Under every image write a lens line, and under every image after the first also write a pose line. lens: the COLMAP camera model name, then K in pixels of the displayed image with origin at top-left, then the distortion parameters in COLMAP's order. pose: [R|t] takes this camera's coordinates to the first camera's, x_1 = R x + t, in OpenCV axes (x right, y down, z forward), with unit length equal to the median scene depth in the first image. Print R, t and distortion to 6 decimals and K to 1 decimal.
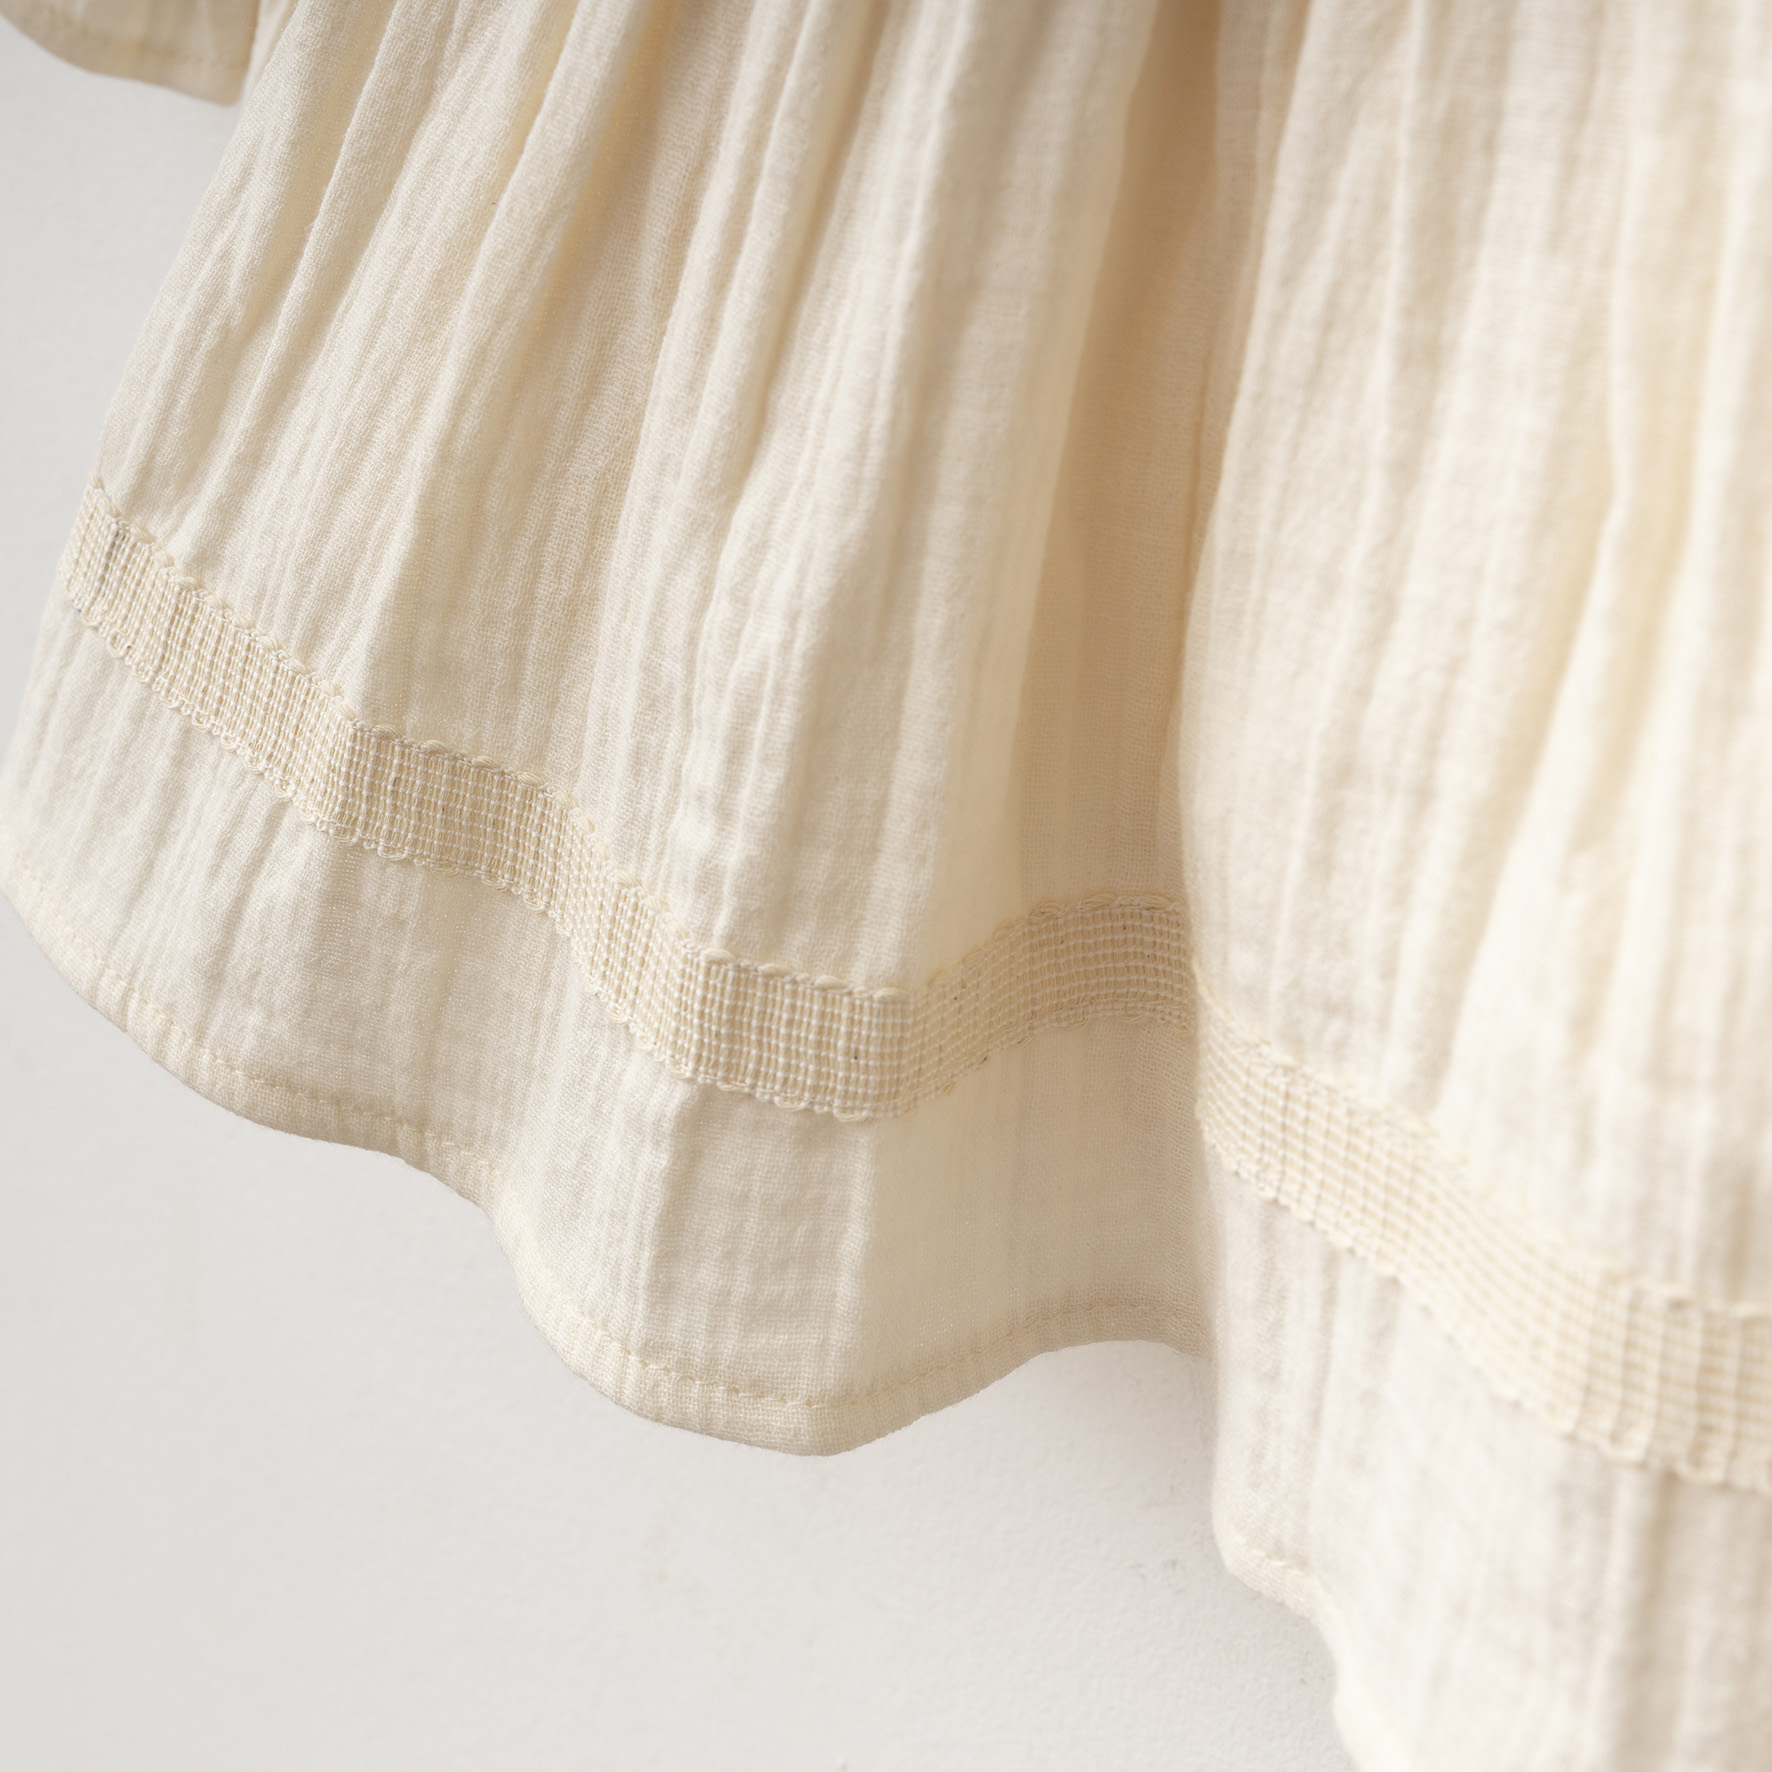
lens RADIAL K [[3064.5, 0, 880.7], [0, 3064.5, 876.3], [0, 0, 1]] dist [-0.009386, 0.000000]
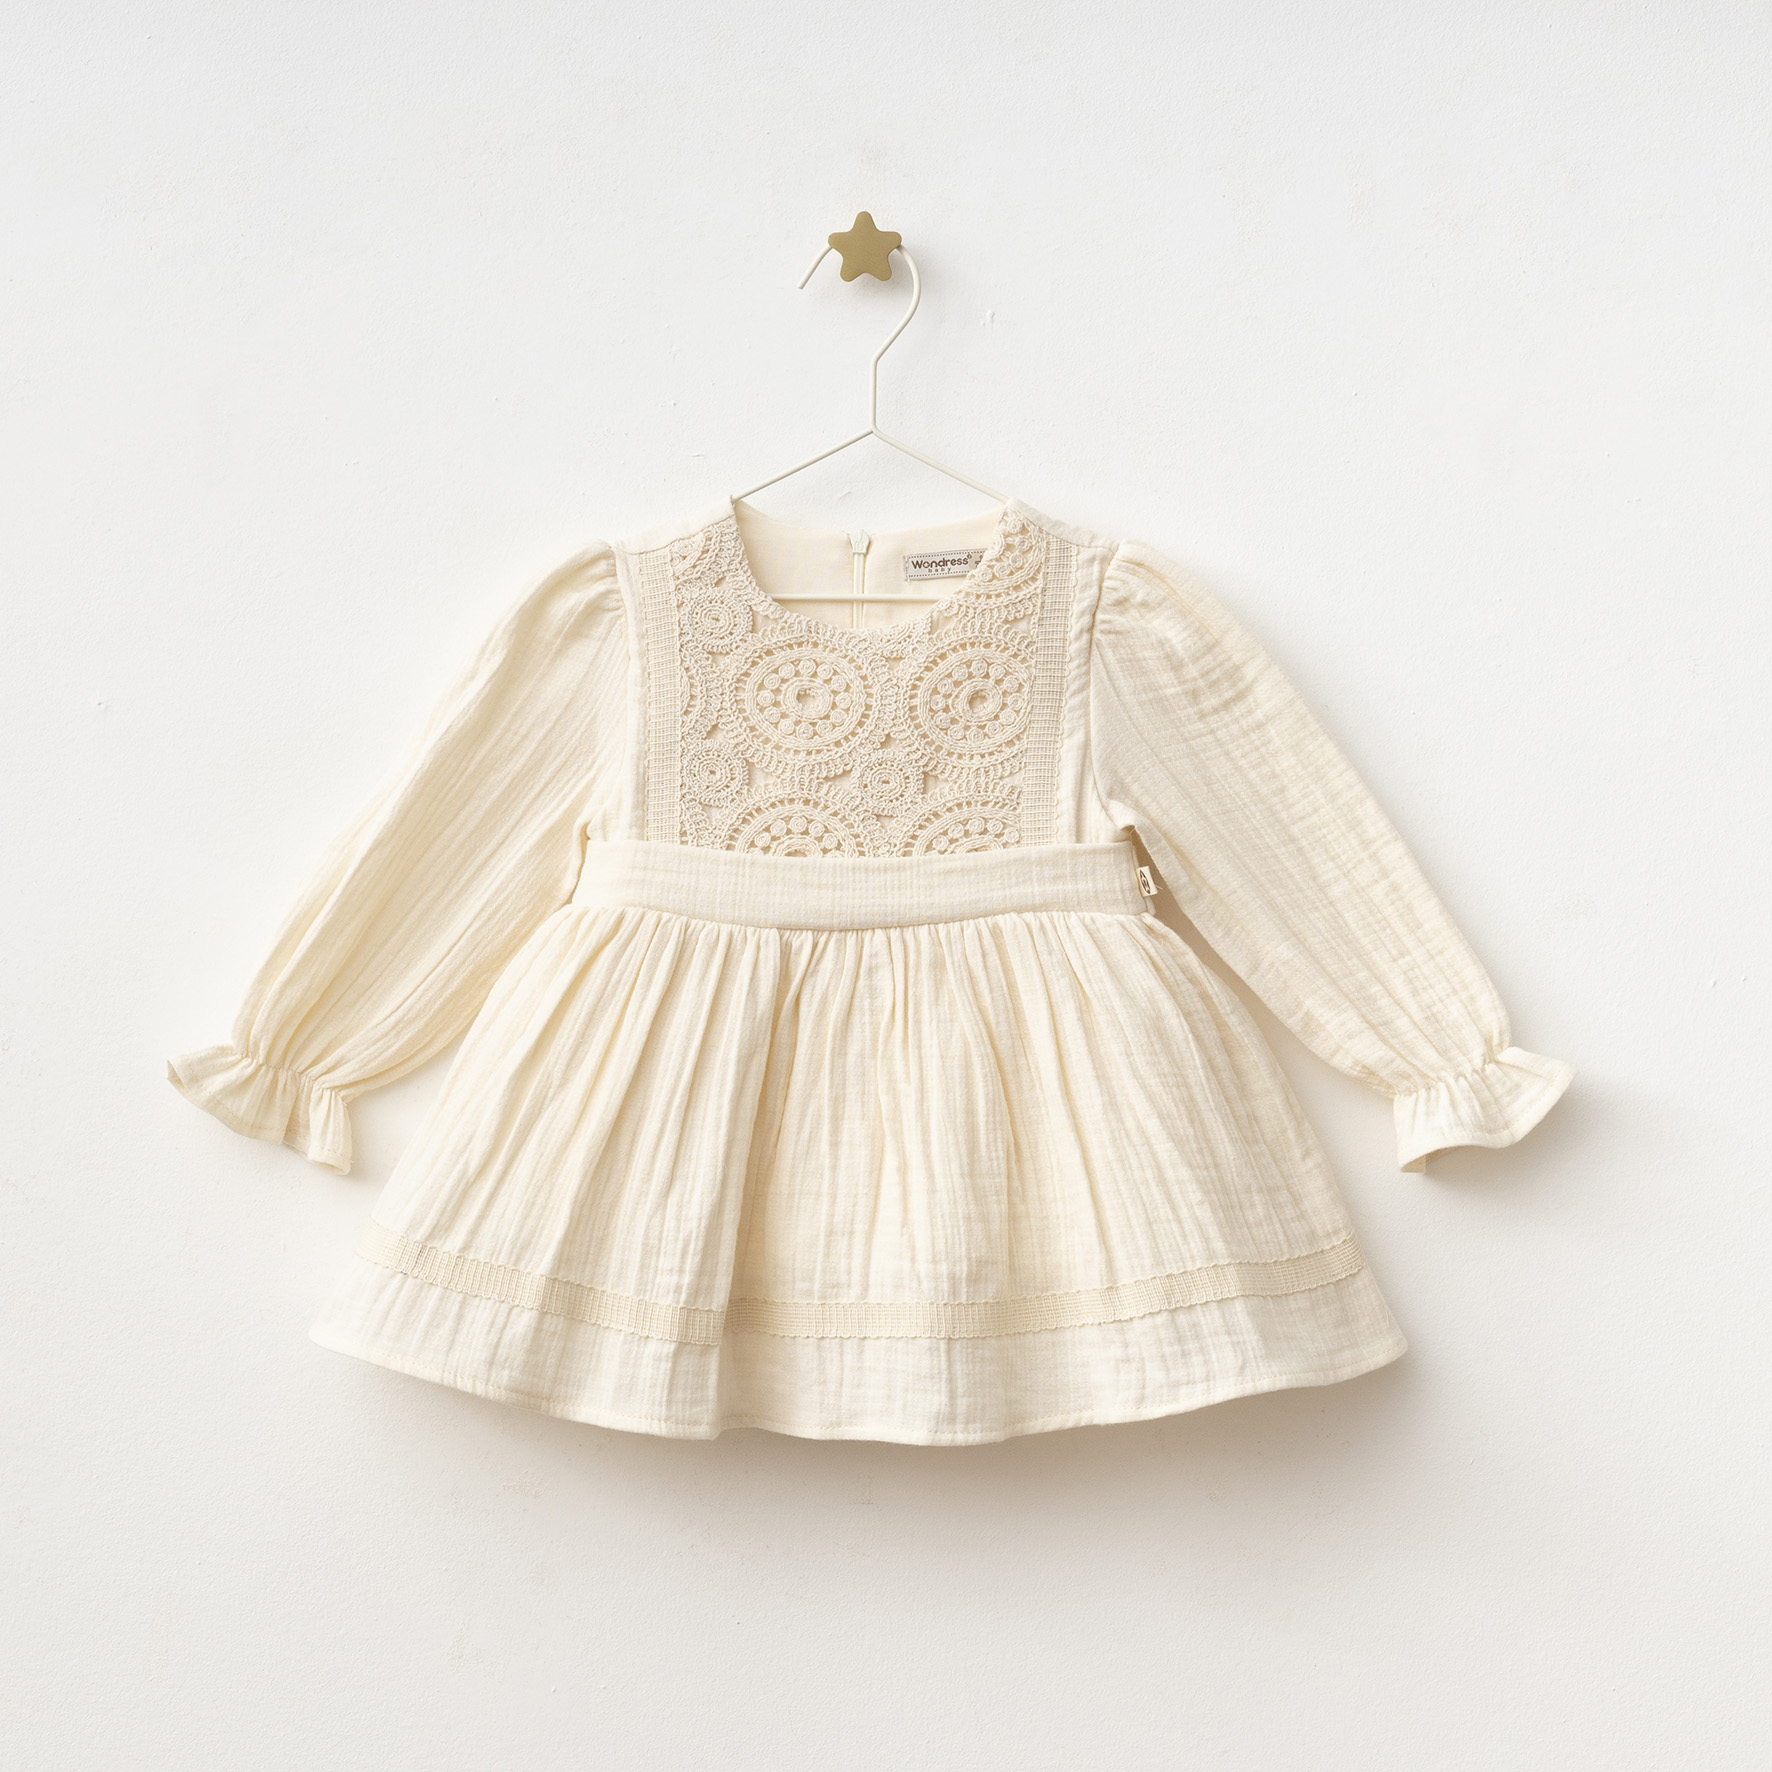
lens RADIAL K [[3064.5, 0, 889.7], [0, 3064.5, 878.8], [0, 0, 1]] dist [-0.009386, 0.000000]
pose [[0.757421, 0.009919, 0.652851, -2.517668], [0.235185, 0.928622, -0.286965, 0.733414], [-0.609099, 0.370894, 0.701025, -2.245043]]
